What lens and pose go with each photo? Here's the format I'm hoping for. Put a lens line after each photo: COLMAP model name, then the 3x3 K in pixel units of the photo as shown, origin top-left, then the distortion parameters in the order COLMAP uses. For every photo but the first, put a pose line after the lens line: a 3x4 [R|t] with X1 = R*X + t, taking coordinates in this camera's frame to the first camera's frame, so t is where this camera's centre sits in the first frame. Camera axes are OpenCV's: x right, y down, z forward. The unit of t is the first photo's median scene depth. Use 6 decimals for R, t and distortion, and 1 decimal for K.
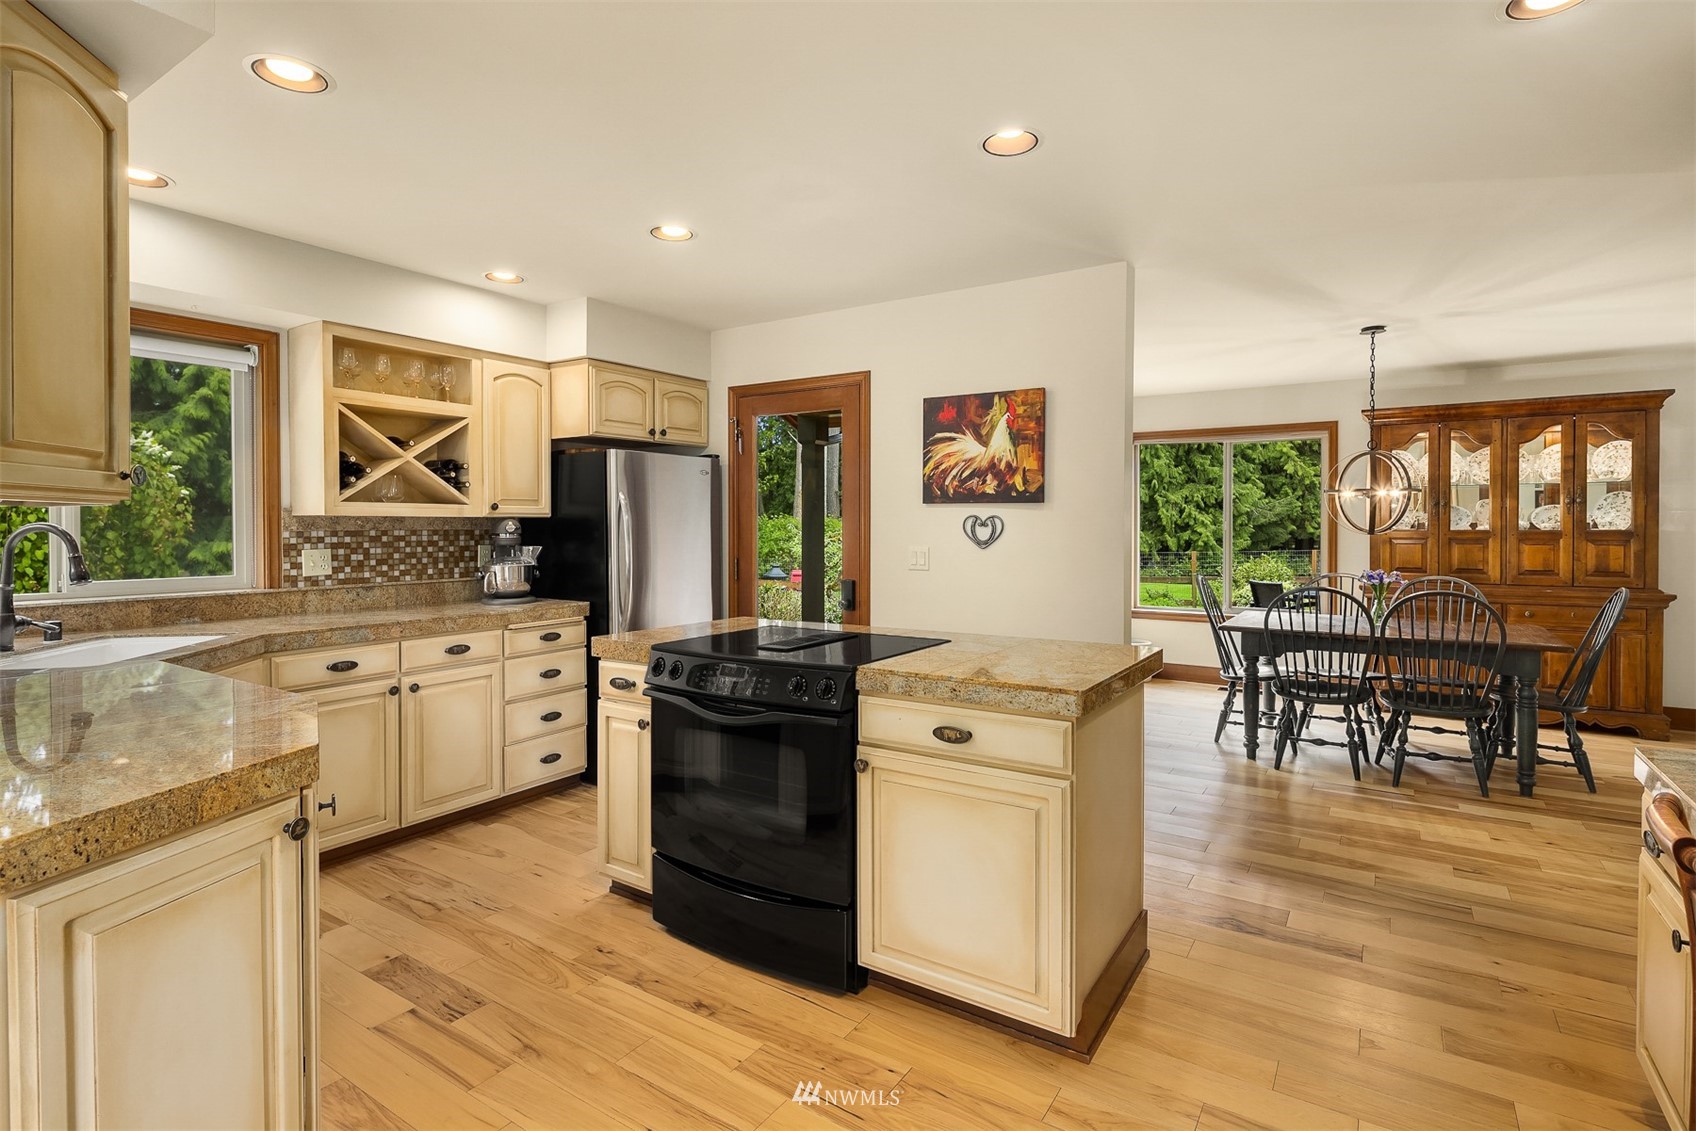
lens RADIAL K [[827.4, 0, 865.9], [0, 827.4, 534.4], [0, 0, 1]] dist [0.005778, -0.005796]
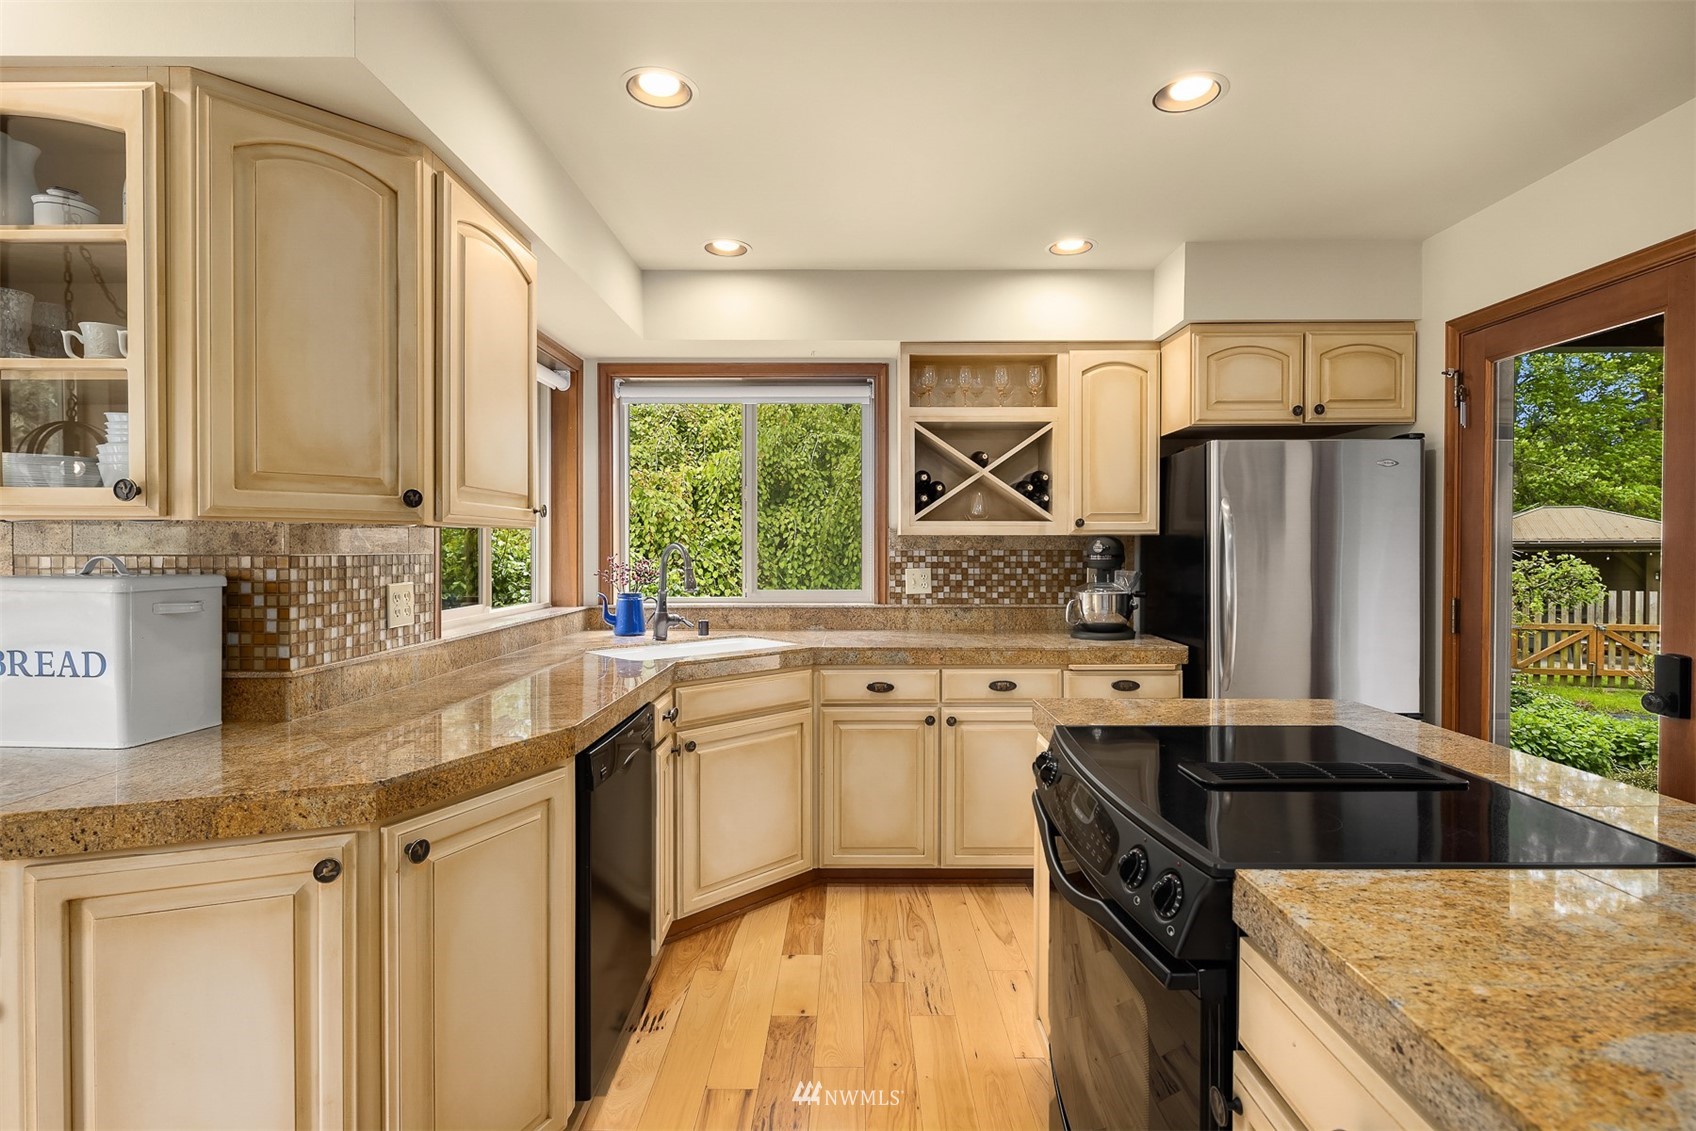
lens RADIAL K [[827.4, 0, 837.6], [0, 827.4, 554.5], [0, 0, 1]] dist [0.005778, -0.005796]
pose [[0.533996, 0.009899, -0.845429, 0.148940], [-0.009864, 0.999936, 0.005478, -0.003528], [0.845429, 0.005414, 0.534060, 0.363801]]
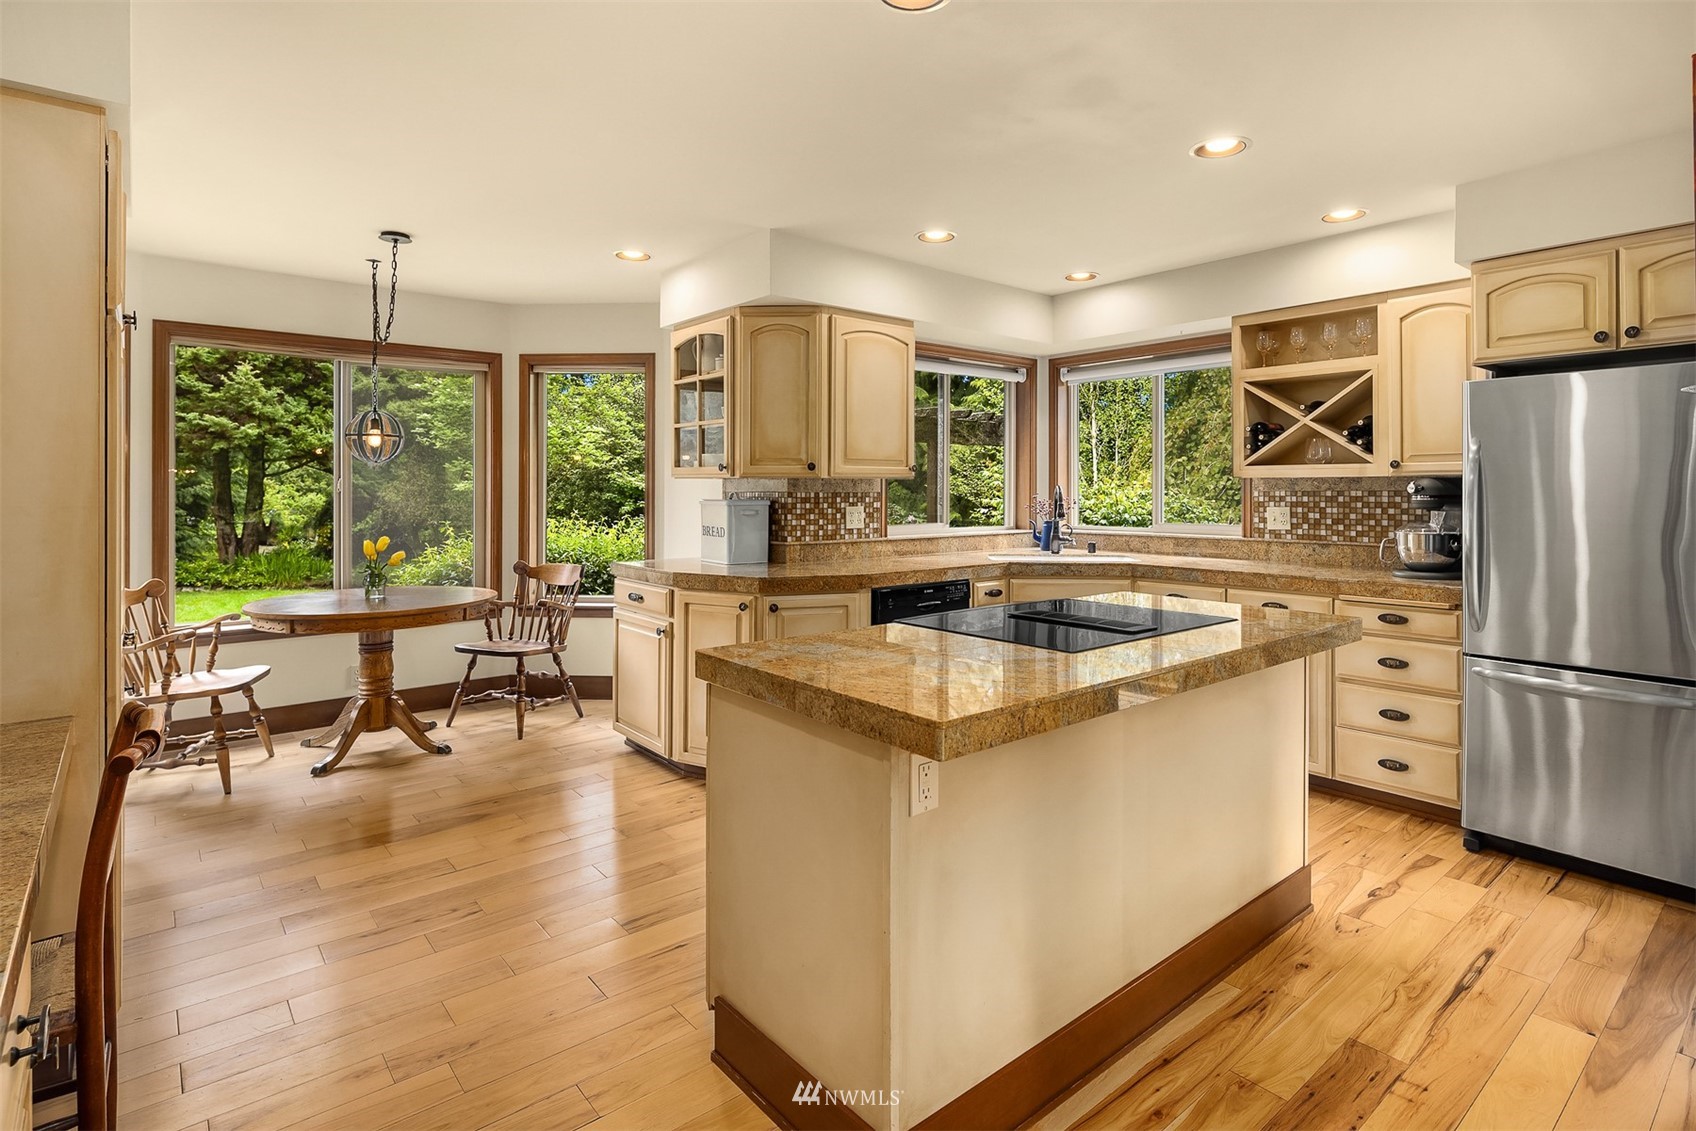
lens RADIAL K [[827.4, 0, 874.5], [0, 827.4, 482.6], [0, 0, 1]] dist [0.005778, -0.005796]
pose [[-0.282473, -0.007035, -0.959249, 0.602505], [-0.008924, 0.999949, -0.004705, -0.005386], [0.959234, 0.007231, -0.282522, 0.776345]]
